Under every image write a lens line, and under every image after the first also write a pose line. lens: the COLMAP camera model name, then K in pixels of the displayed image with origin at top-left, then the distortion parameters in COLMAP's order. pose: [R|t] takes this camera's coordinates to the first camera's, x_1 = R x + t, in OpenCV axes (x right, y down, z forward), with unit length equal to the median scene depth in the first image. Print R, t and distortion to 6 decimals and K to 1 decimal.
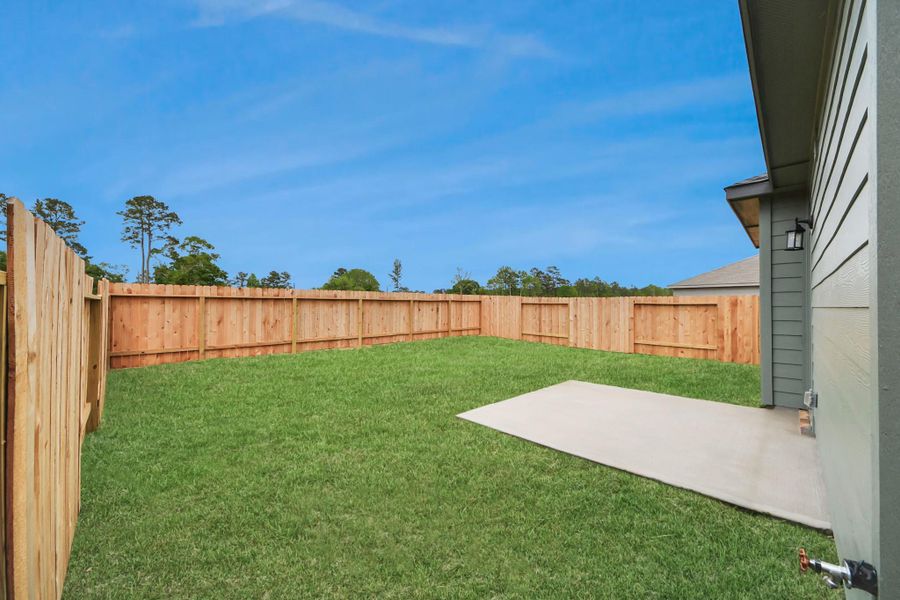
lens RADIAL K [[342.4, 0, 454.8], [0, 342.4, 295.9], [0, 0, 1]] dist [0.000782, -0.000118]
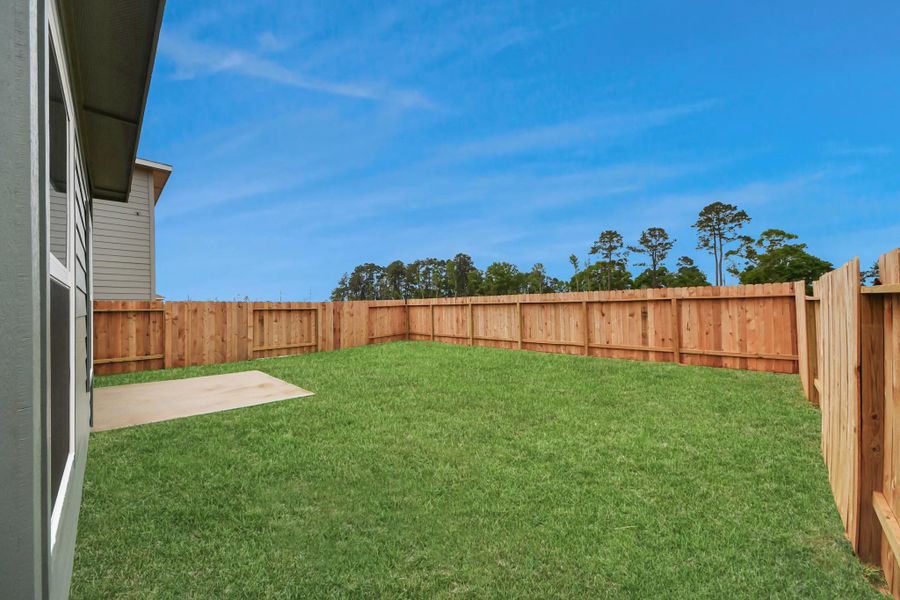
lens RADIAL K [[342.4, 0, 448.6], [0, 342.4, 304.2], [0, 0, 1]] dist [0.000782, -0.000118]
pose [[-0.005282, -0.013465, -0.999895, 0.569035], [0.035827, 0.999265, -0.013646, 0.016643], [0.999344, -0.035896, -0.004796, 0.643698]]
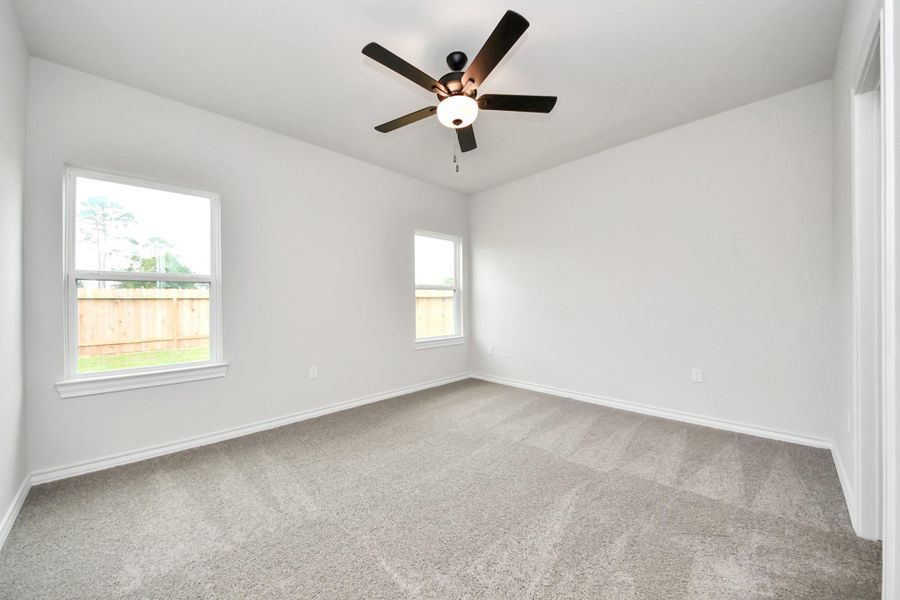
lens RADIAL K [[342.4, 0, 449.6], [0, 342.4, 302.4], [0, 0, 1]] dist [0.000782, -0.000118]
pose [[0.998867, -0.019578, -0.043385, 0.505532], [0.020953, 0.999285, 0.031466, 0.010961], [0.042738, -0.032340, 0.998563, 0.202404]]
